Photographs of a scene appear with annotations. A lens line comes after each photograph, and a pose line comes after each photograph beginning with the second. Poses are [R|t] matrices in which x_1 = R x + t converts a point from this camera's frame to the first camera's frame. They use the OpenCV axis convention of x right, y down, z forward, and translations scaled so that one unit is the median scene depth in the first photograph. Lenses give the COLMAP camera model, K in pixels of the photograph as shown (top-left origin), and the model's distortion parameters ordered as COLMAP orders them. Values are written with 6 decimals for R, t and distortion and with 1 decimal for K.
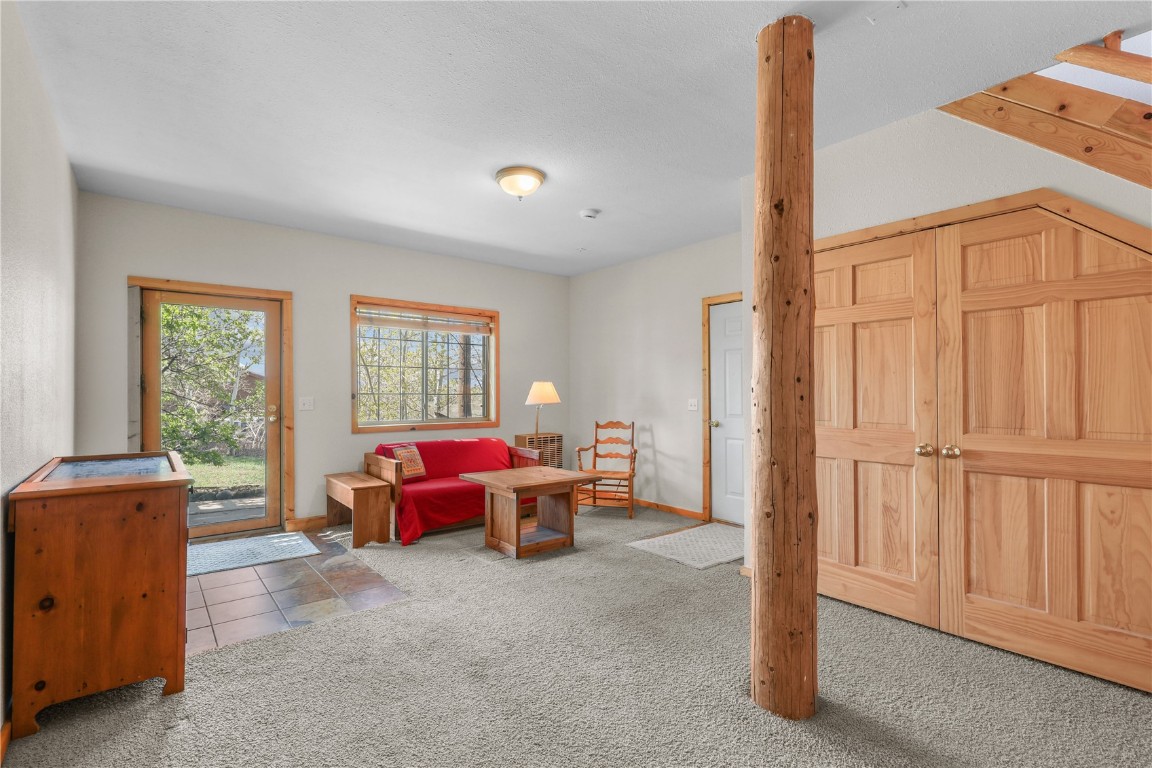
lens RADIAL K [[528.5, 0, 574.1], [0, 528.5, 386.5], [0, 0, 1]] dist [0.002385, -0.002014]
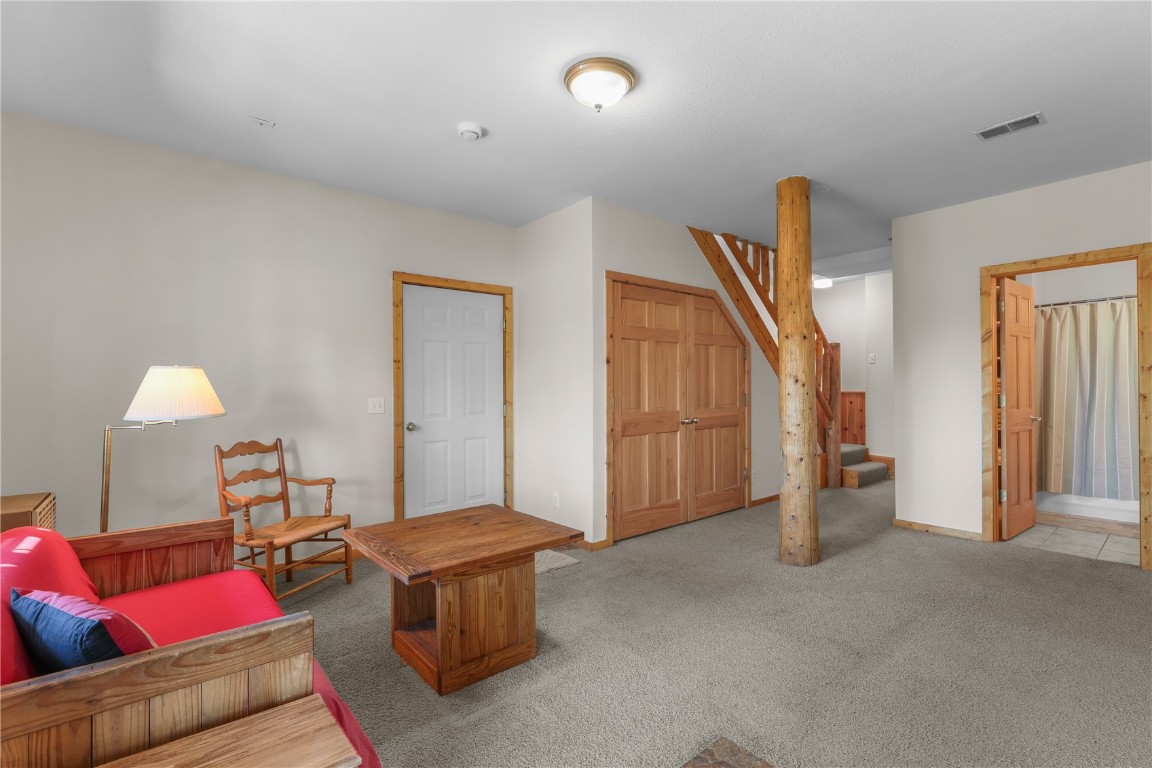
lens RADIAL K [[528.5, 0, 595.1], [0, 528.5, 391.2], [0, 0, 1]] dist [0.002385, -0.002014]
pose [[-0.042944, -0.008038, 0.999045, -0.625454], [-0.005570, 0.999954, 0.007806, 0.006799], [-0.999062, -0.005230, -0.042987, 0.816382]]
